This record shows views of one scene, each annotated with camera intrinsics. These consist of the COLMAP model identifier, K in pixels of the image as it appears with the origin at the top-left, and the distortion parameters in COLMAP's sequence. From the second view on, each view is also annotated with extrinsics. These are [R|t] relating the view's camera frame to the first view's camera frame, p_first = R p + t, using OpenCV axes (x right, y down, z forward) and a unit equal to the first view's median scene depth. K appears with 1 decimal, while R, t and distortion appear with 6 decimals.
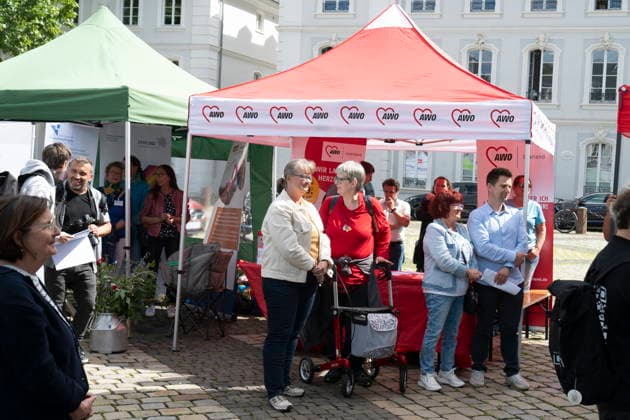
lens RADIAL K [[991.9, 0, 315.0], [0, 991.9, 210.0], [0, 0, 1]] dist [-0.010156, -0.001575]
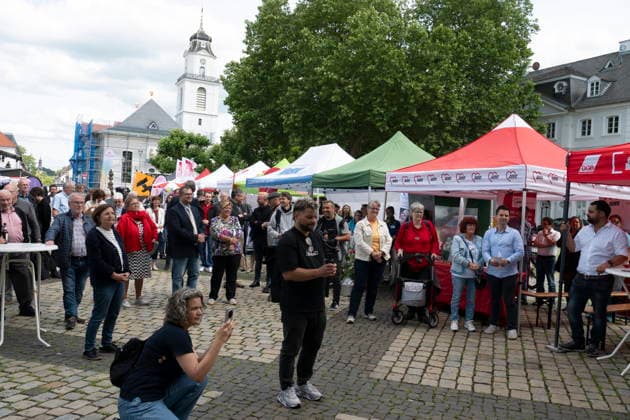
lens RADIAL K [[553.1, 0, 315.0], [0, 553.1, 210.0], [0, 0, 1]] dist [0.001823, -0.000408]
pose [[0.728855, -0.000195, -0.684668, 0.571804], [-0.045920, 0.997734, -0.049167, 0.024905], [0.683126, 0.067275, 0.727195, 0.094924]]
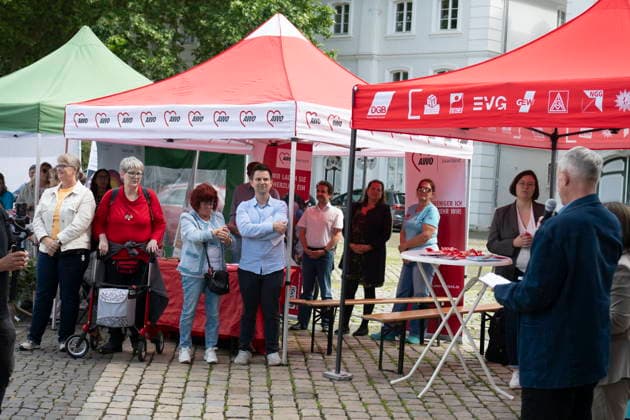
lens RADIAL K [[1251.7, 0, 315.0], [0, 1251.7, 210.0], [0, 0, 1]] dist [0.001721, 0.176012]
pose [[0.930173, 0.009035, -0.367010, 0.713285], [-0.023269, 0.999138, -0.034379, 0.052133], [0.366383, 0.040518, 0.929582, -0.243939]]
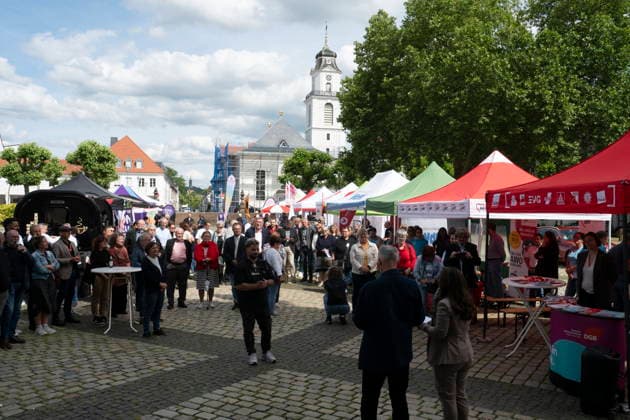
lens RADIAL K [[592.0, 0, 315.0], [0, 592.0, 210.0], [0, 0, 1]] dist [-0.004864, 0.002945]
pose [[0.520291, -0.034085, -0.853309, 1.085835], [-0.022542, 0.998307, -0.053621, -0.011447], [0.853692, 0.047134, 0.518642, 0.064804]]
